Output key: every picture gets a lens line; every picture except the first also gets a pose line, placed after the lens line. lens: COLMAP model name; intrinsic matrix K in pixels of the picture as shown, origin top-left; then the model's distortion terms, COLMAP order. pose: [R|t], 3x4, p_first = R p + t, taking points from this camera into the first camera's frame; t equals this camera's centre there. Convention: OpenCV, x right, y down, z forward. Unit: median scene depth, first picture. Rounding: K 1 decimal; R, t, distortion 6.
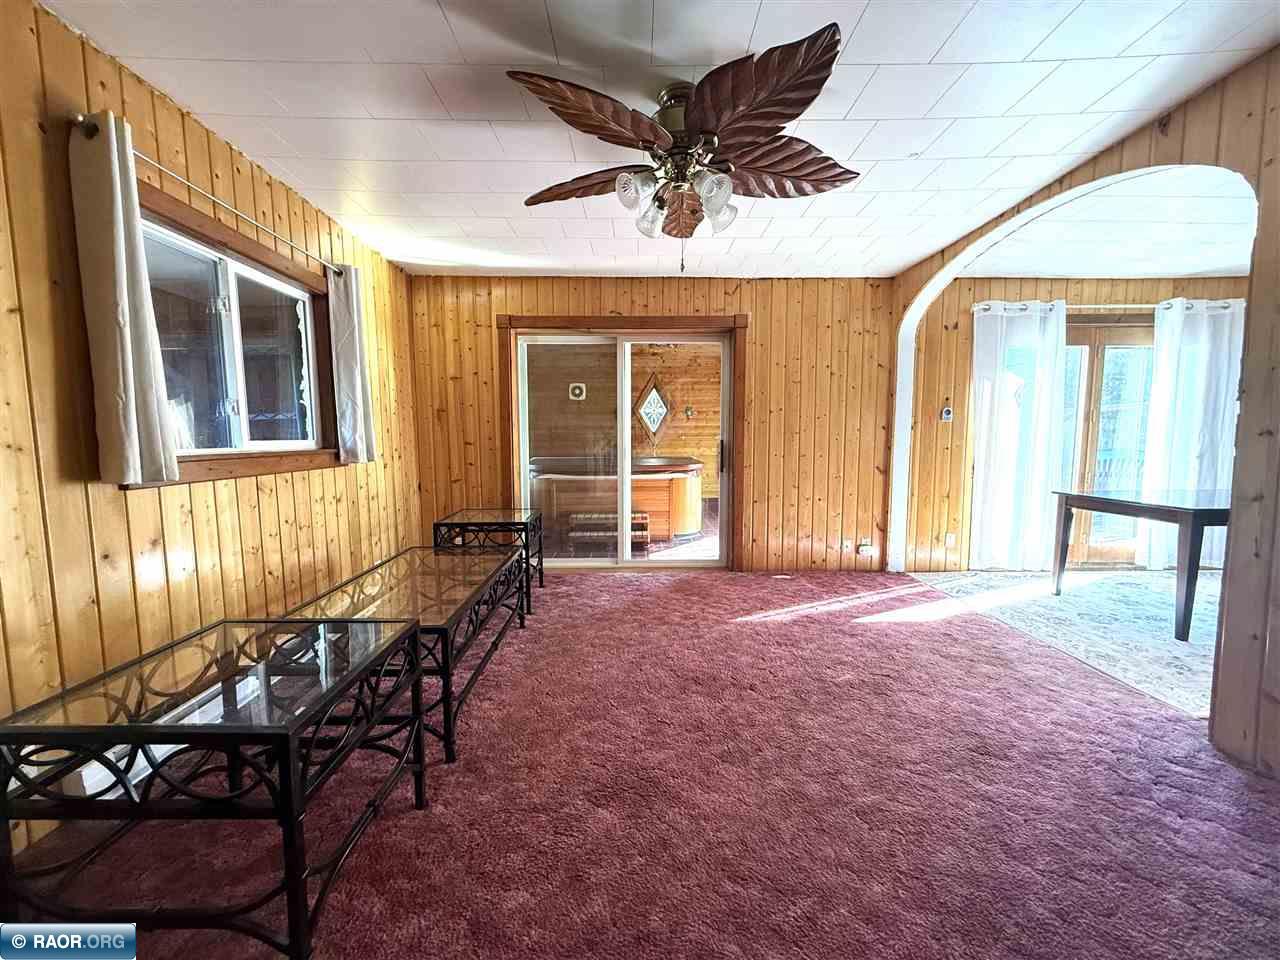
lens RADIAL K [[510.4, 0, 636.5], [0, 510.4, 483.2], [0, 0, 1]] dist [-0.001570, -0.000175]
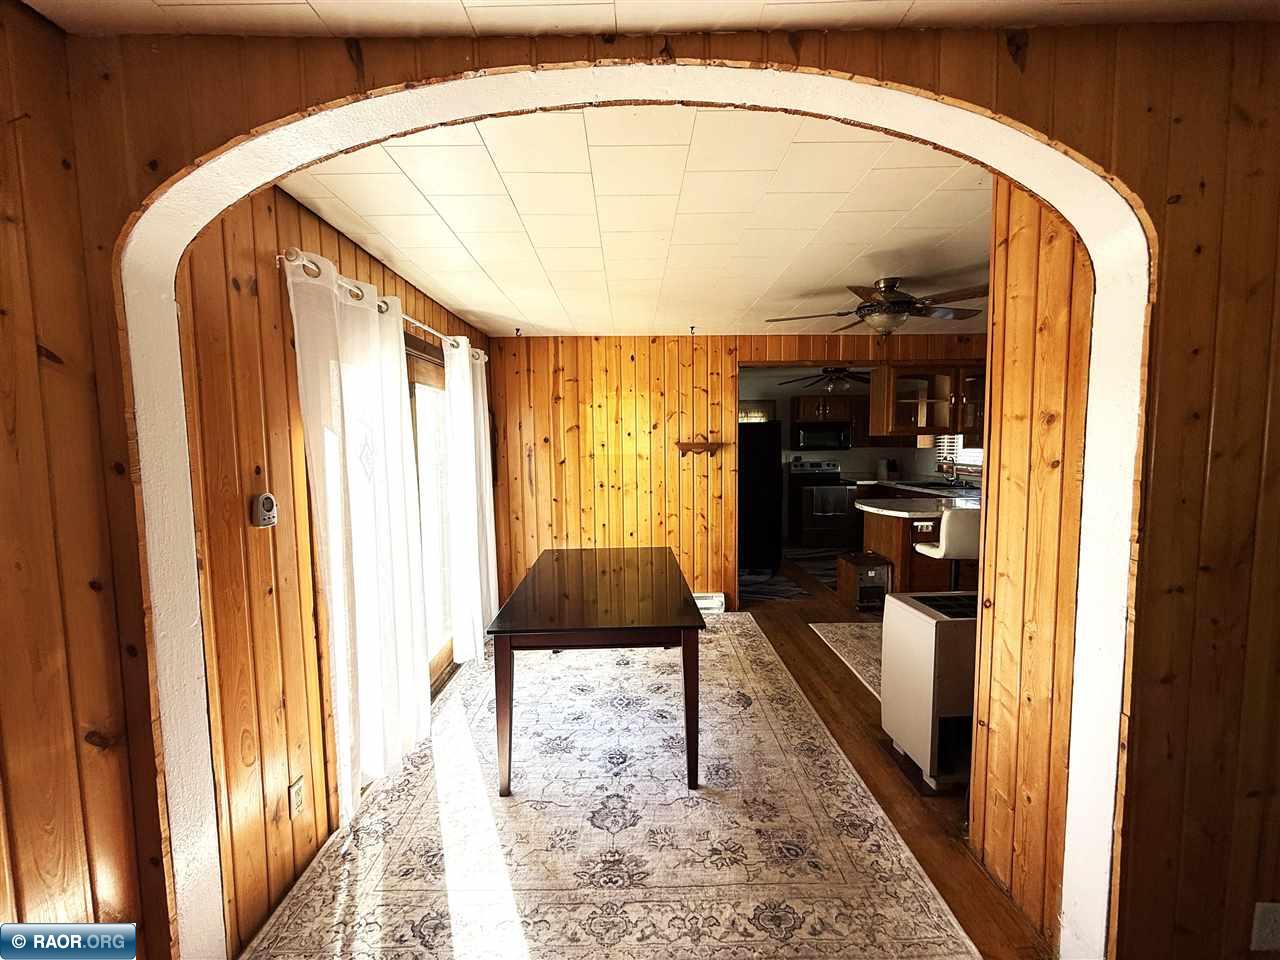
lens RADIAL K [[510.4, 0, 636.5], [0, 510.4, 483.2], [0, 0, 1]] dist [-0.001570, -0.000175]
pose [[0.006818, -0.071551, 0.997414, 0.221694], [0.102755, 0.992207, 0.070476, -0.155497], [-0.994683, 0.102009, 0.014117, 0.716866]]
